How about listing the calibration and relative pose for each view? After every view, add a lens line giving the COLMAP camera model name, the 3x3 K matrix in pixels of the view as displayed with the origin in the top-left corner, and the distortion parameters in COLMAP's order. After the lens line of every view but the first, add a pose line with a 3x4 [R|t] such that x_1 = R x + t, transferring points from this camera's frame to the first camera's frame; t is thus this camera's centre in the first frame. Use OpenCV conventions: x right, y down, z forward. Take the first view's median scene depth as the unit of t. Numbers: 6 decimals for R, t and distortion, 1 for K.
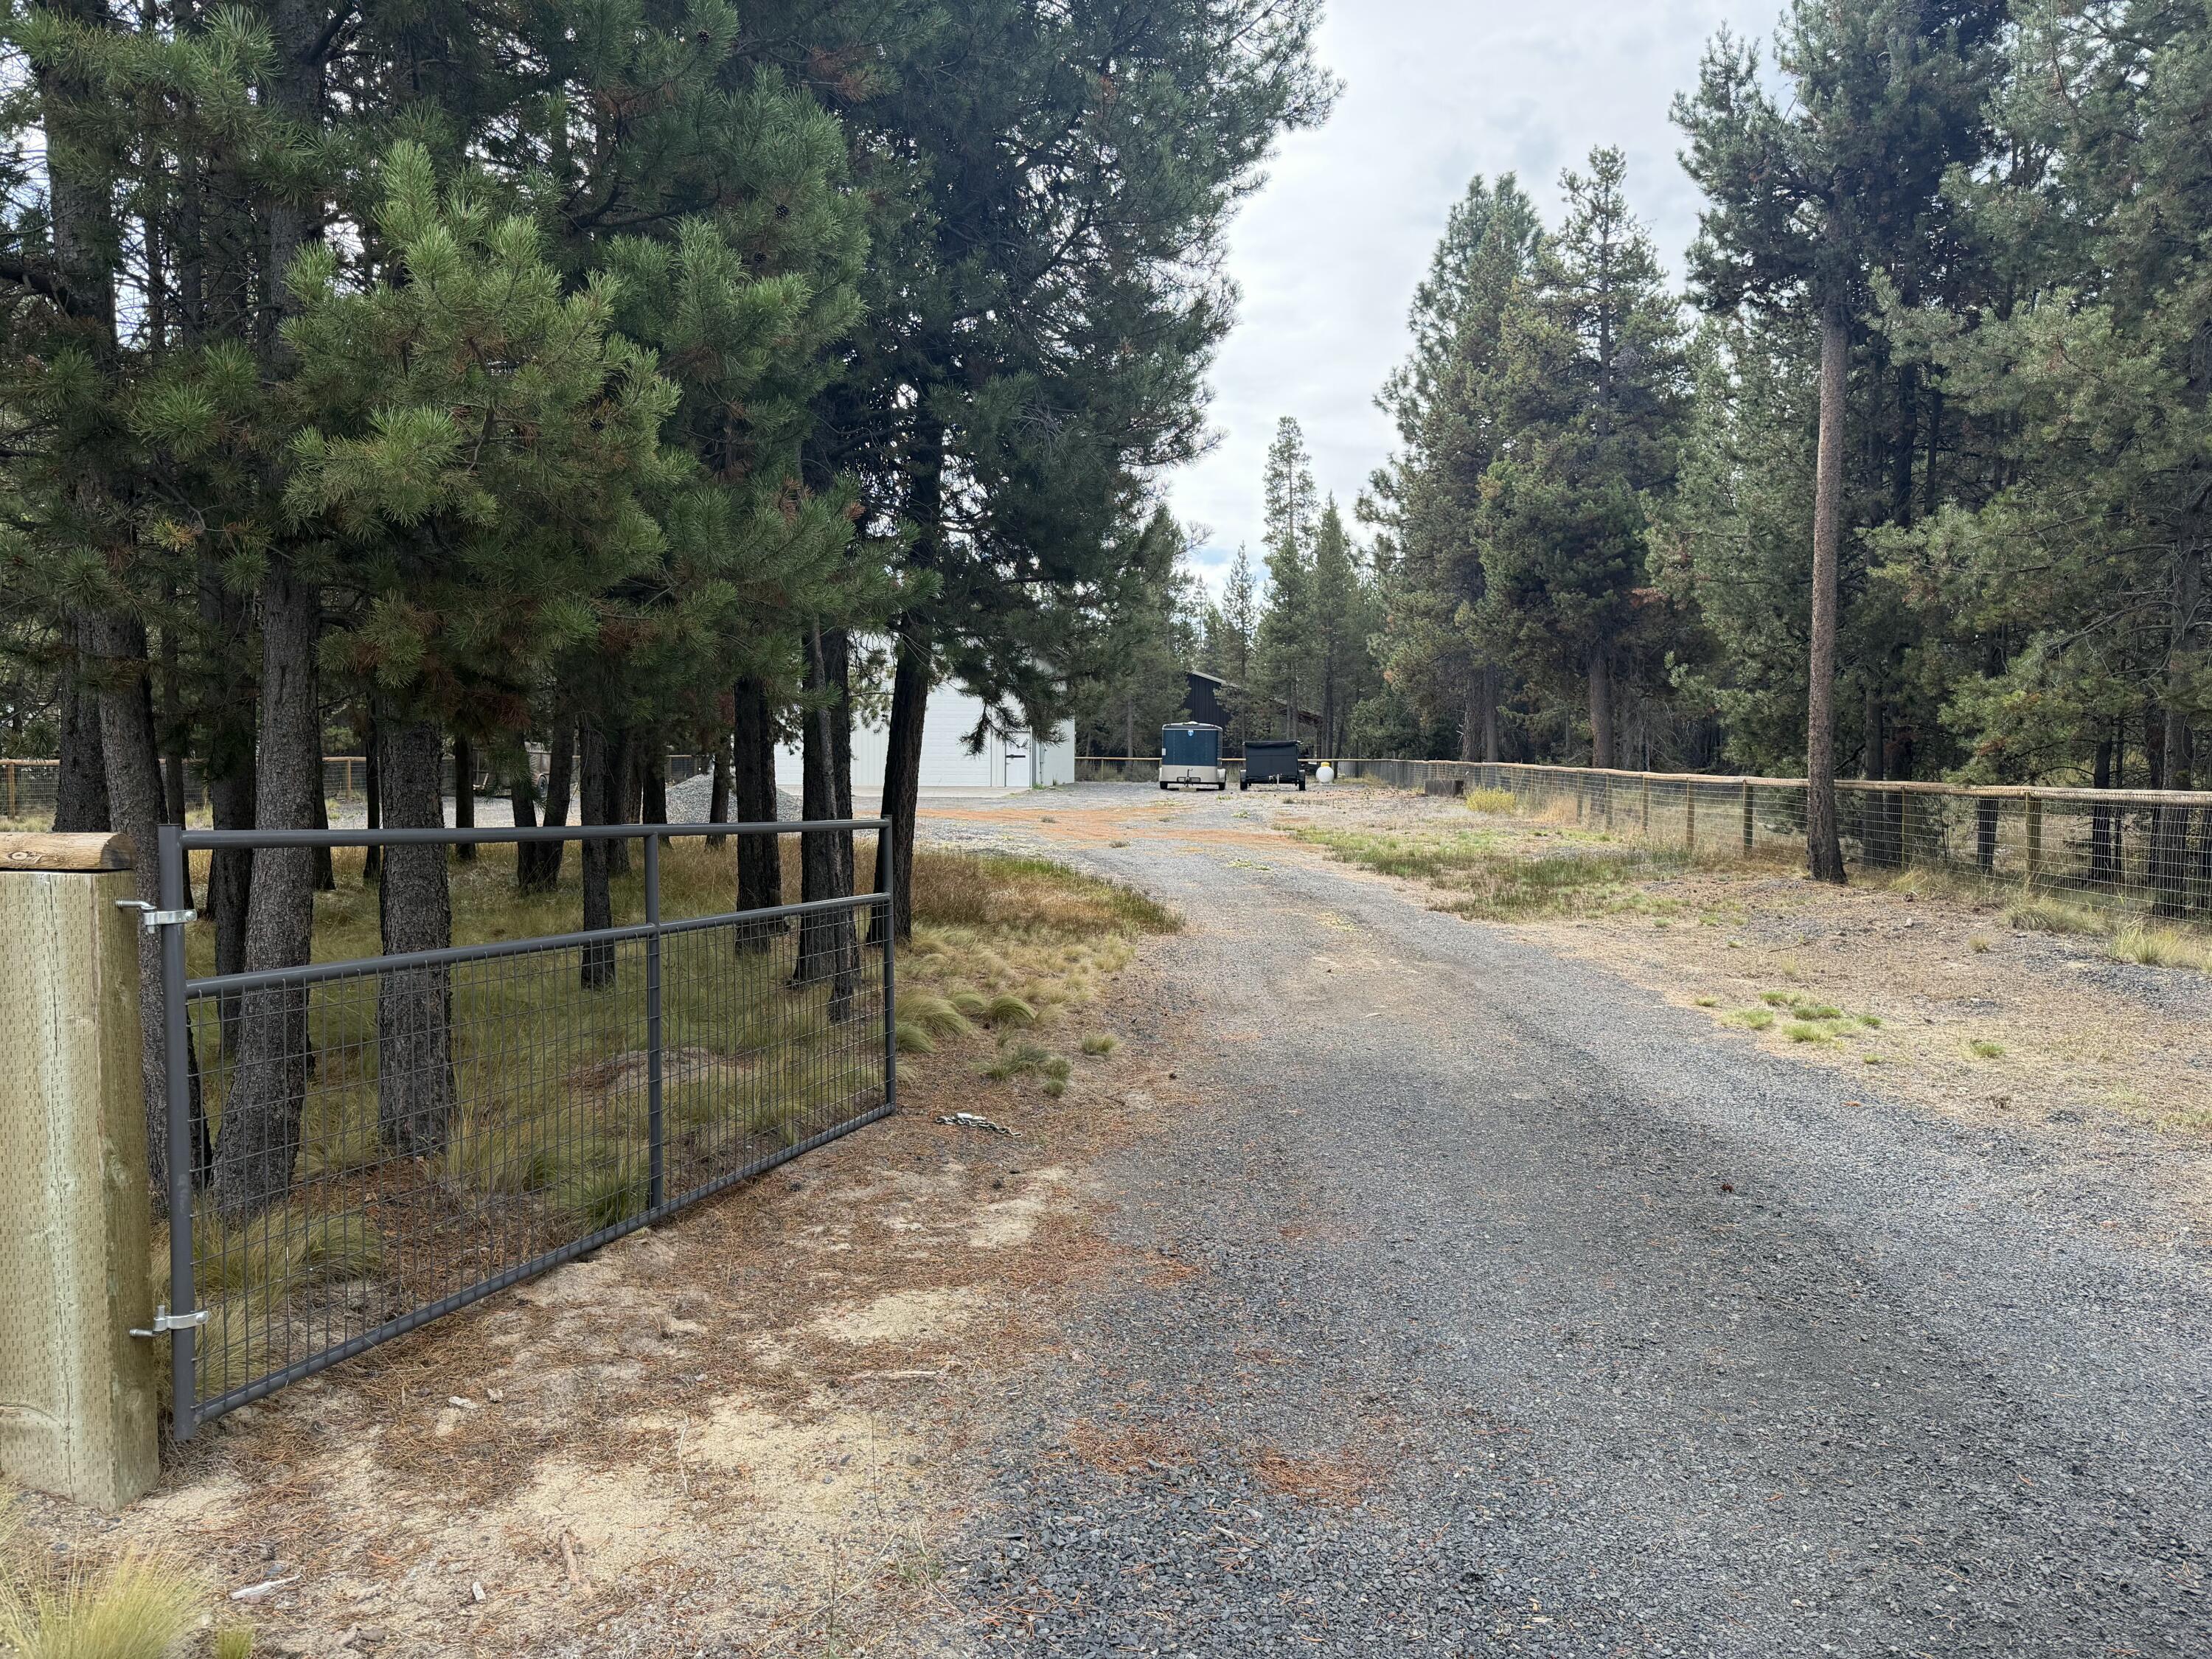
lens RADIAL K [[1538.5, 0, 1106.1], [0, 1538.5, 836.5], [0, 0, 1]] dist [0.047216, -0.044582]
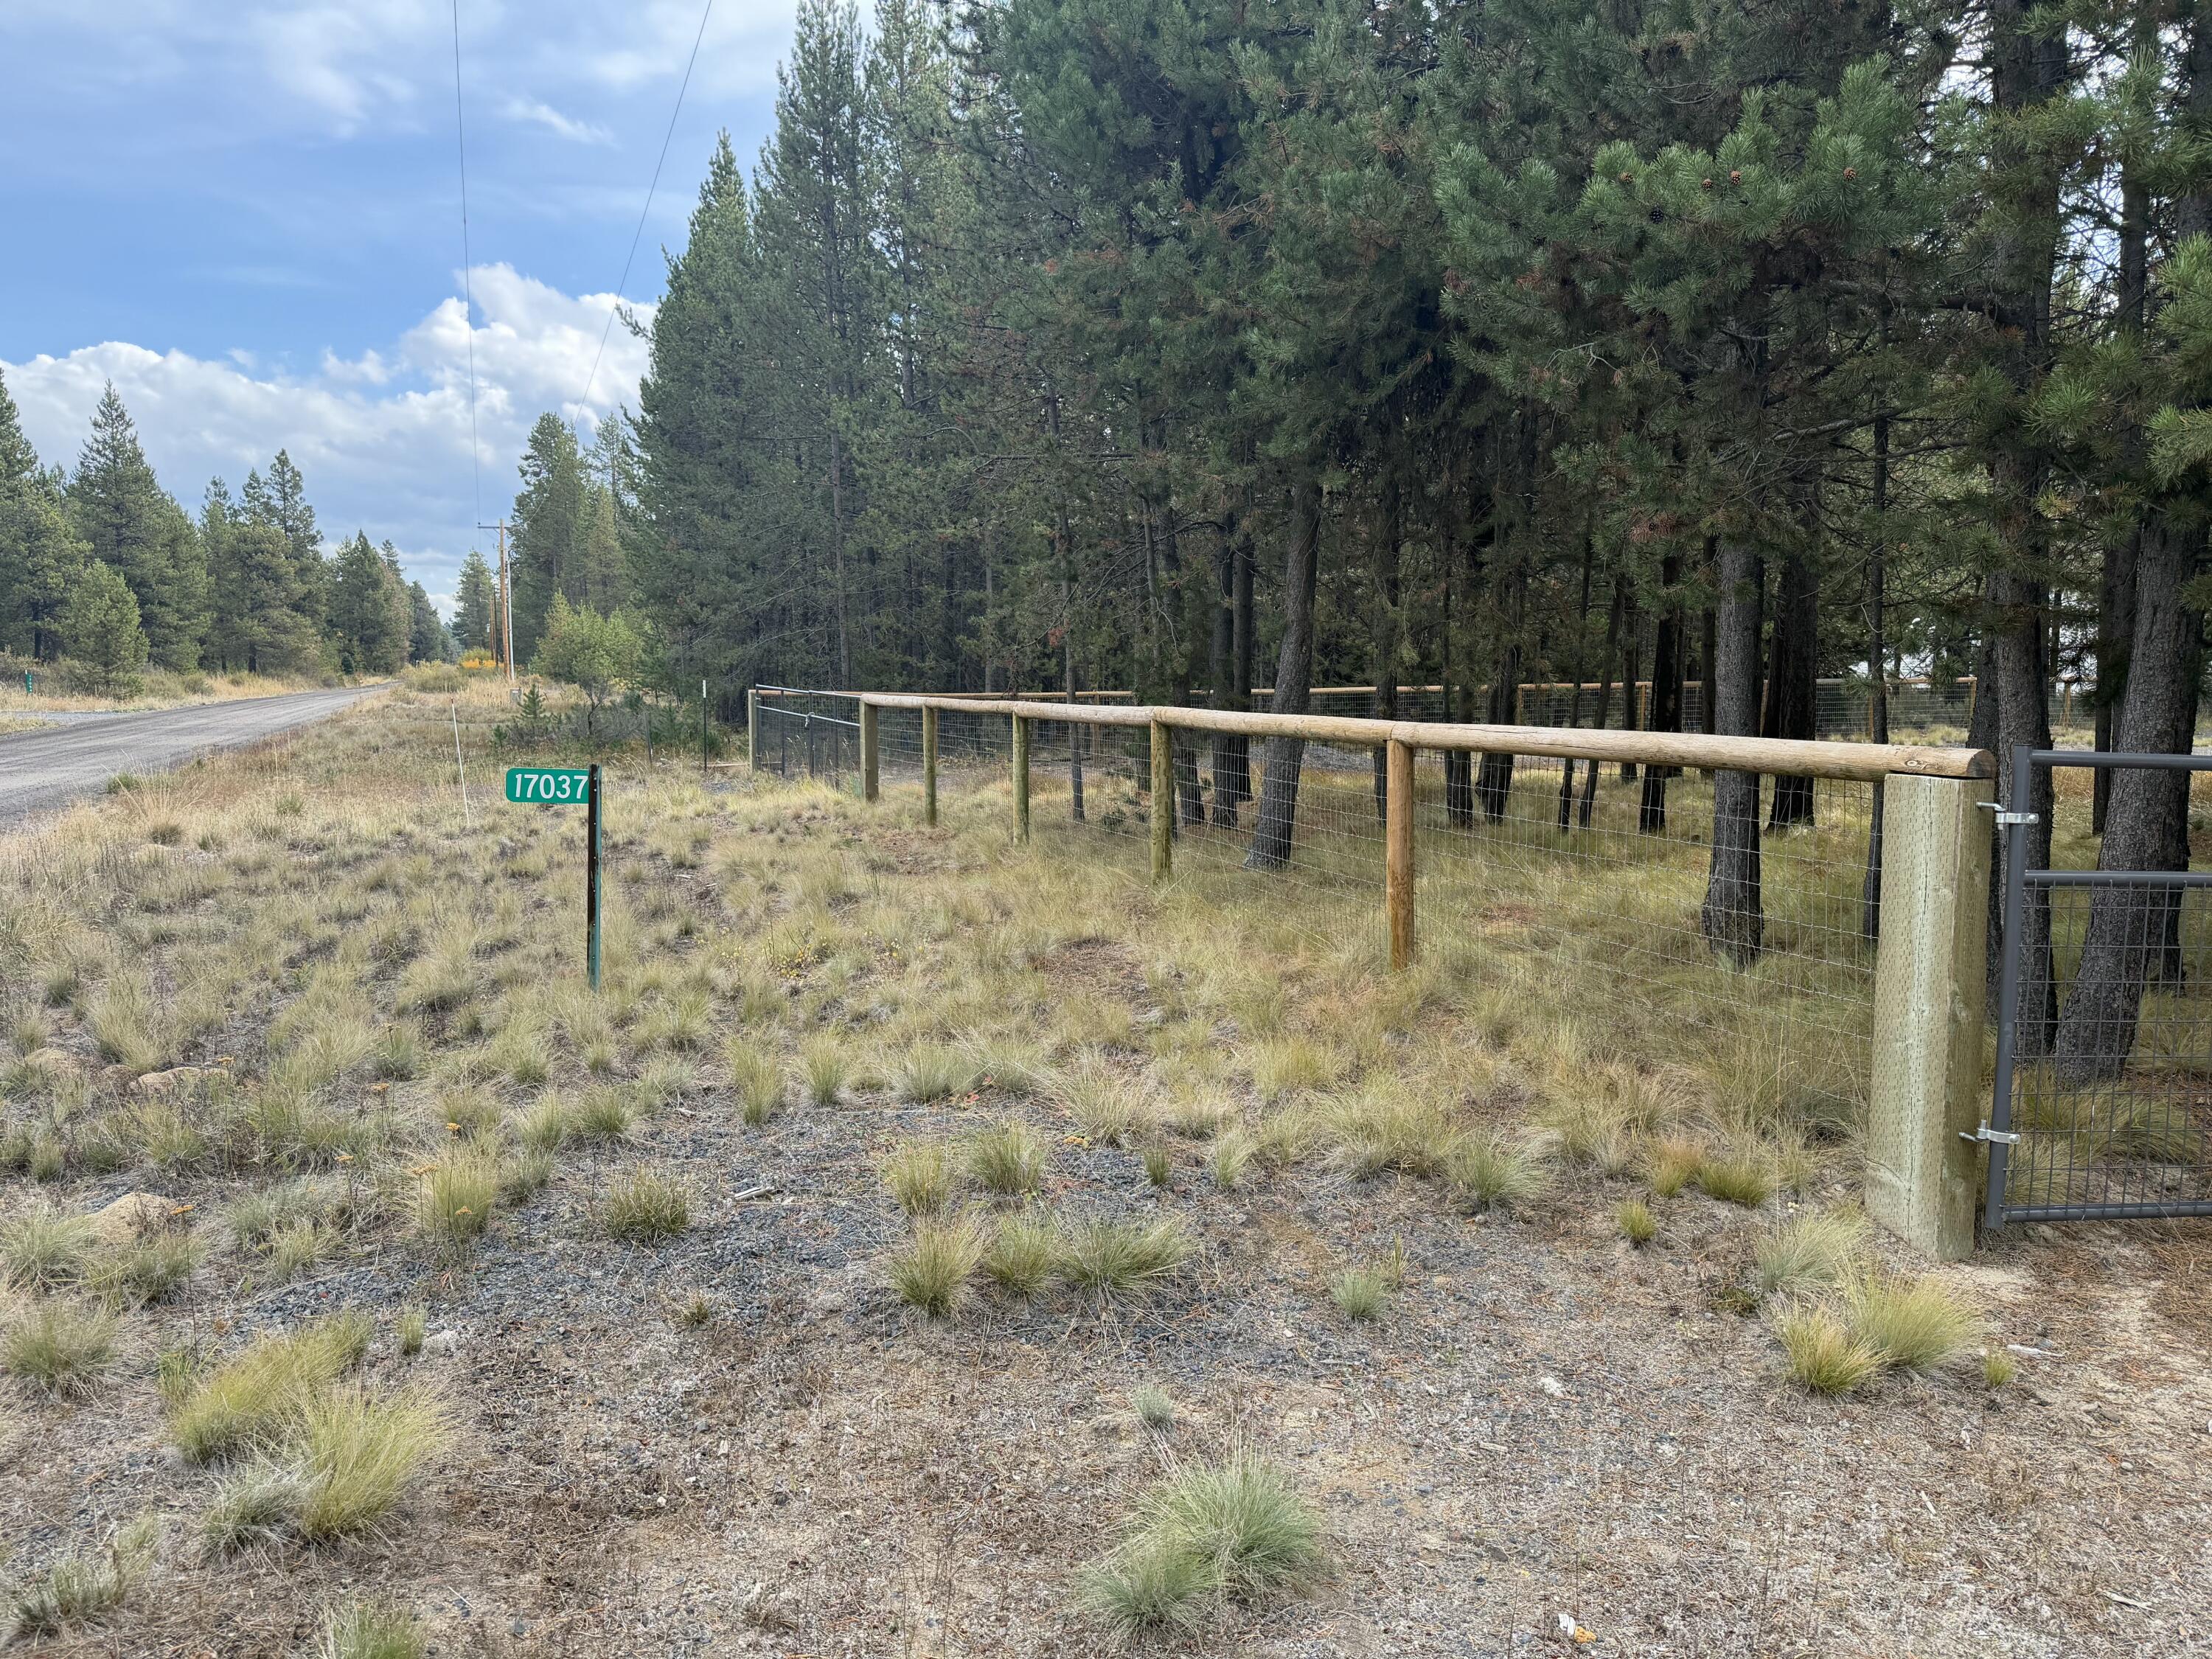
lens RADIAL K [[1538.5, 0, 1113.4], [0, 1538.5, 830.6], [0, 0, 1]] dist [0.047216, -0.044582]
pose [[0.433031, 0.088016, -0.897071, 0.206807], [-0.044163, 0.996098, 0.076414, -0.001704], [0.900296, 0.006528, 0.435229, -0.199341]]
